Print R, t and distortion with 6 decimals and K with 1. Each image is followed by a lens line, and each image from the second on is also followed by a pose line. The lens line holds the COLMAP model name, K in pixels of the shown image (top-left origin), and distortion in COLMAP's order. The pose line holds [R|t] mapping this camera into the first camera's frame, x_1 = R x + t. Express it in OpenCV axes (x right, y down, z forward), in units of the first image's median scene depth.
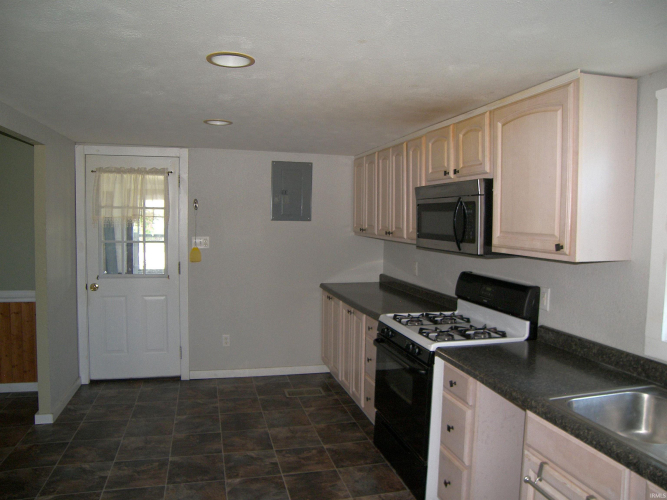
lens RADIAL K [[484.2, 0, 333.5], [0, 484.2, 250.0], [0, 0, 1]] dist [-0.183013, 0.139550]
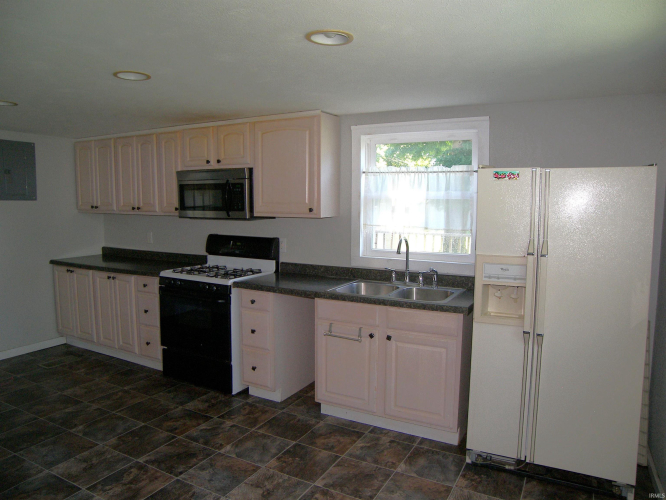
lens RADIAL K [[470.4, 0, 329.4], [0, 470.4, 250.6], [0, 0, 1]] dist [-0.142919, 0.097727]
pose [[0.696543, -0.088361, 0.712053, -0.517544], [0.051356, 0.995983, 0.073358, 0.013789], [-0.715675, -0.014529, 0.698283, -0.197094]]
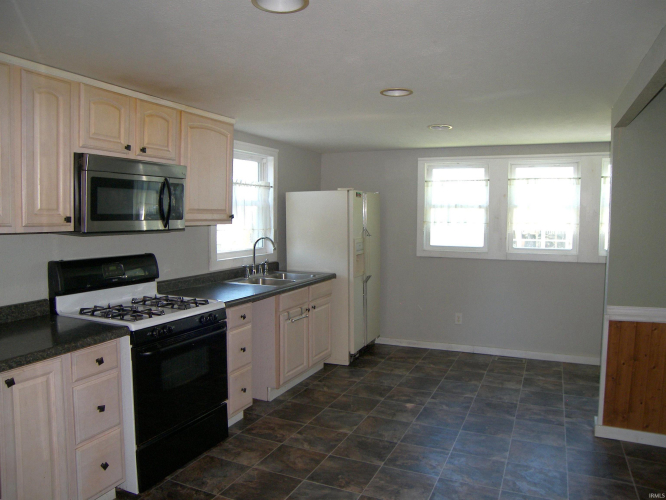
lens RADIAL K [[483.5, 0, 333.0], [0, 483.5, 250.0], [0, 0, 1]] dist [-0.183013, 0.139550]
pose [[-0.759001, -0.077415, 0.646471, -0.687229], [0.016195, 0.990354, 0.137609, -0.086545], [-0.650889, 0.114915, -0.750426, 1.501159]]
